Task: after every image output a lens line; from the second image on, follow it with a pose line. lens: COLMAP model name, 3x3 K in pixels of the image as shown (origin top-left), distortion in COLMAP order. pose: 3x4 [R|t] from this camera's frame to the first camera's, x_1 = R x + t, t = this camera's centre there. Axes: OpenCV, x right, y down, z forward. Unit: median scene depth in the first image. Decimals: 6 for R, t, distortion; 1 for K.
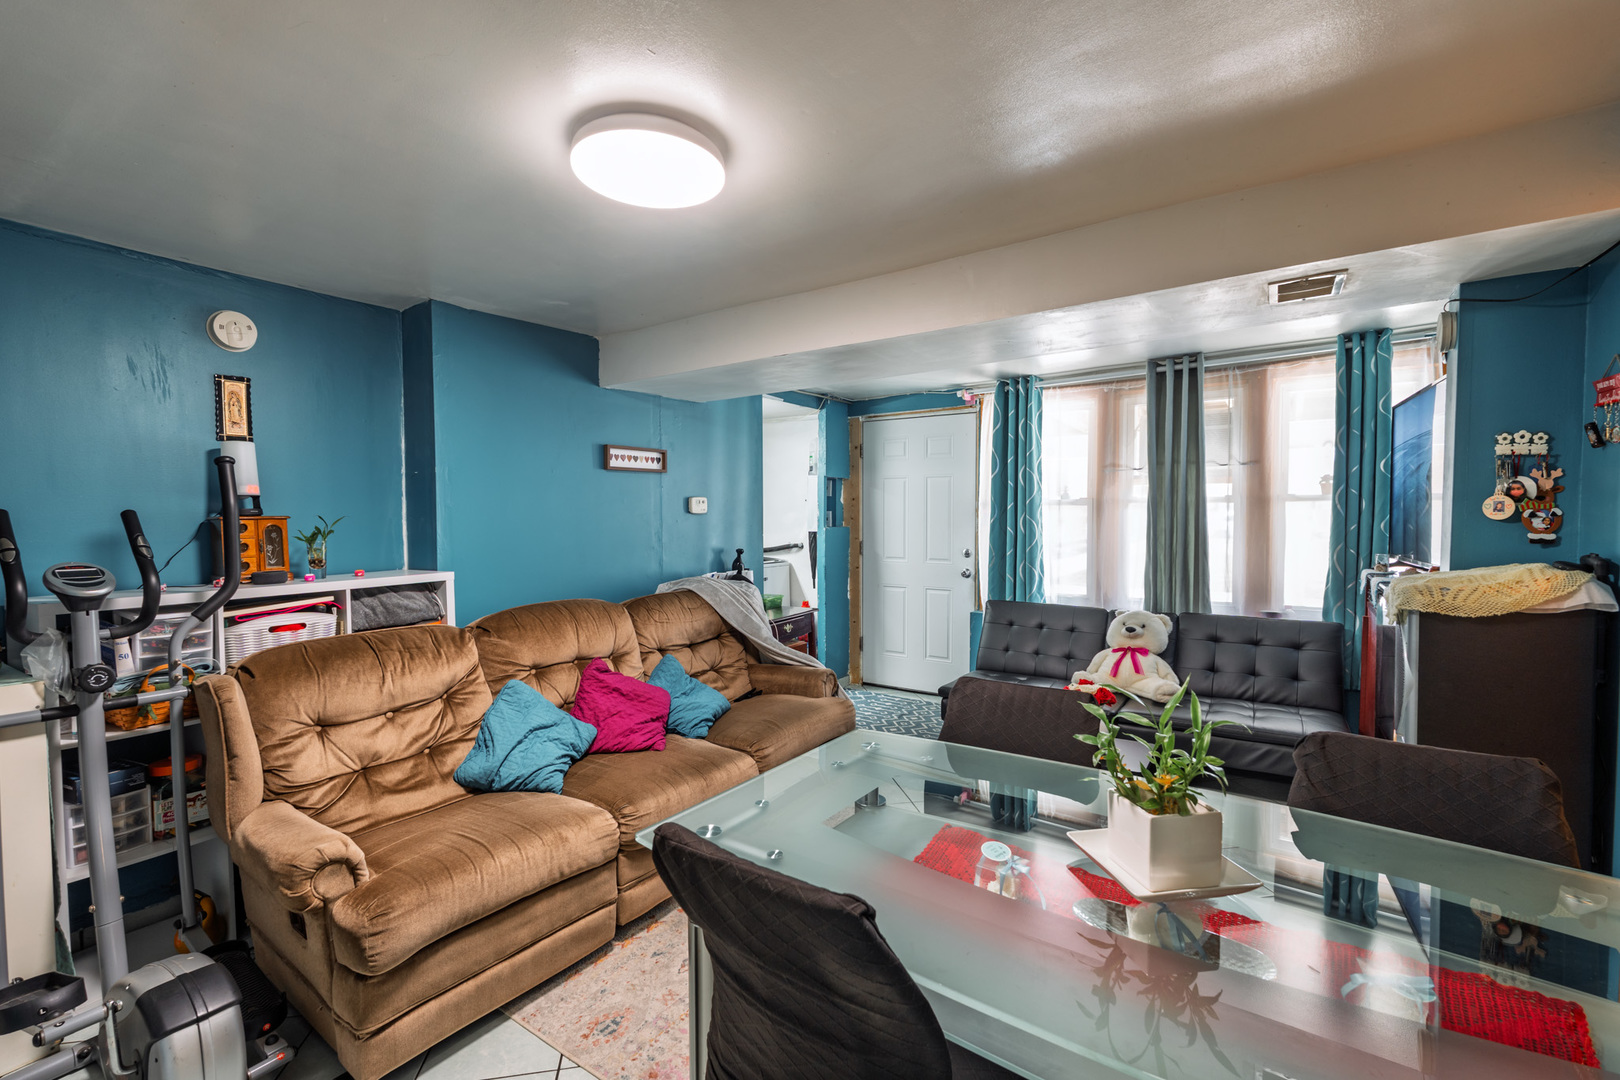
lens RADIAL K [[705.2, 0, 810.0], [0, 705.2, 540.0], [0, 0, 1]] dist [-0.003939, 0.000182]
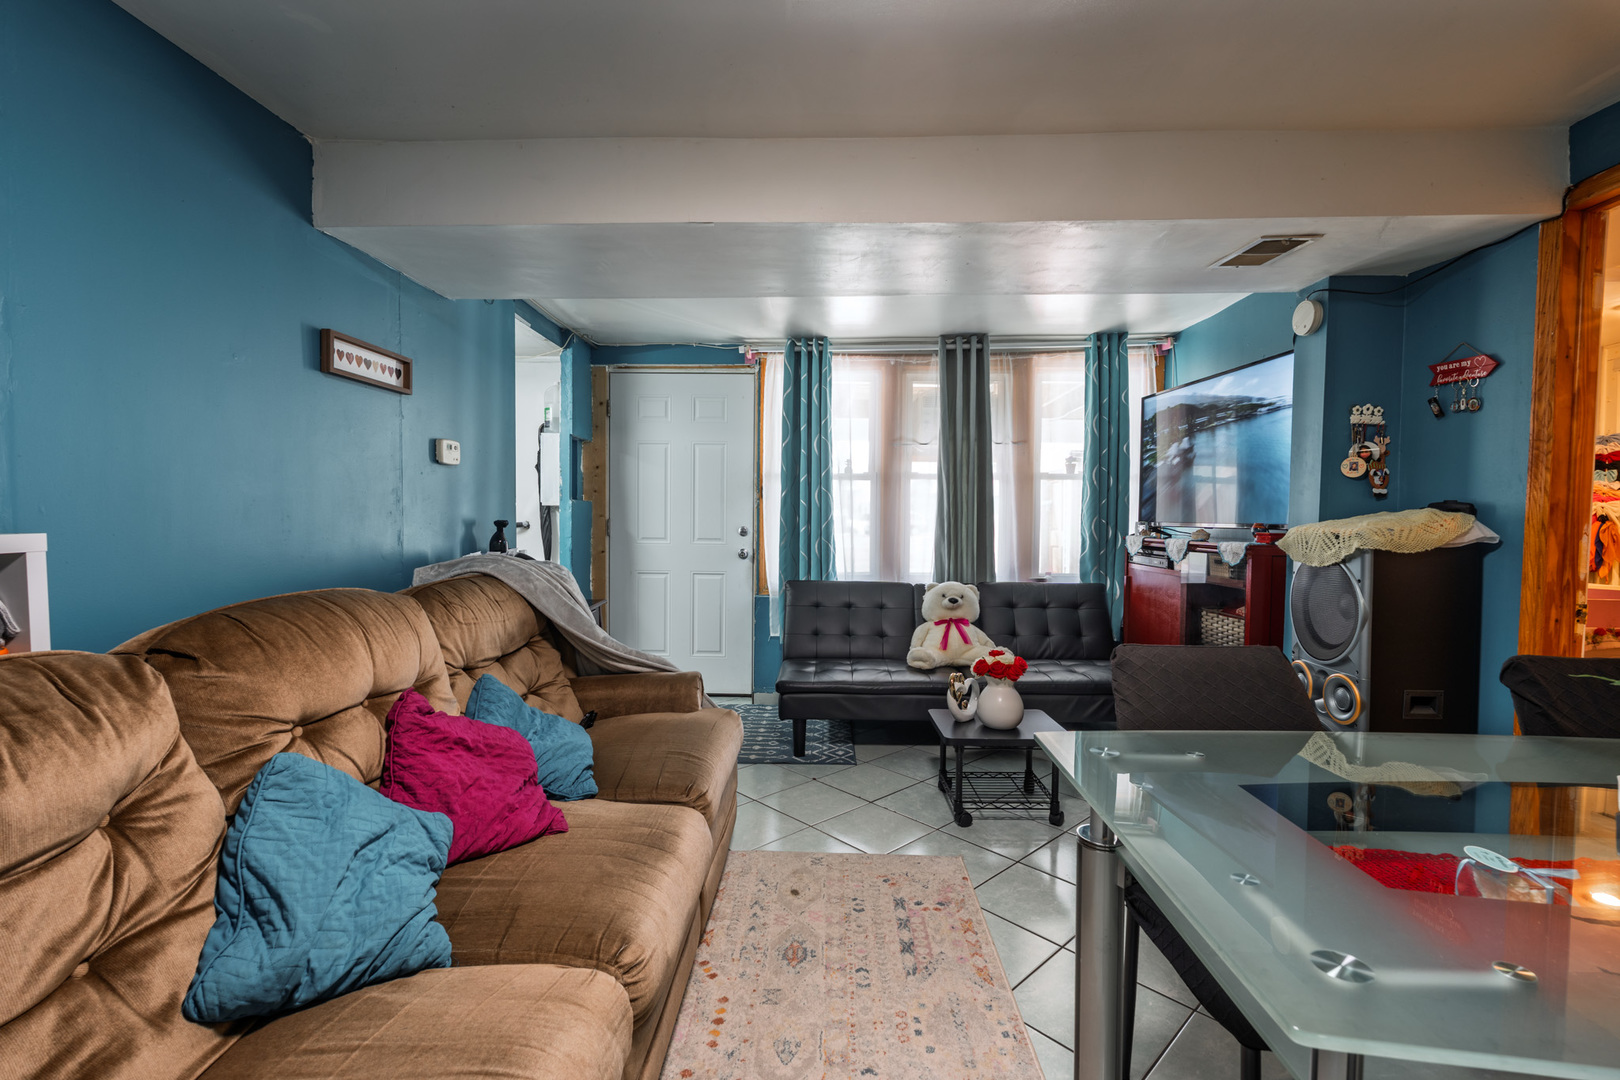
lens RADIAL K [[705.2, 0, 810.0], [0, 705.2, 540.0], [0, 0, 1]] dist [-0.003939, 0.000182]
pose [[0.839761, -0.007297, 0.542907, -0.272233], [0.007694, 0.999969, 0.001540, 0.041538], [-0.542901, 0.002884, 0.839792, 0.296842]]
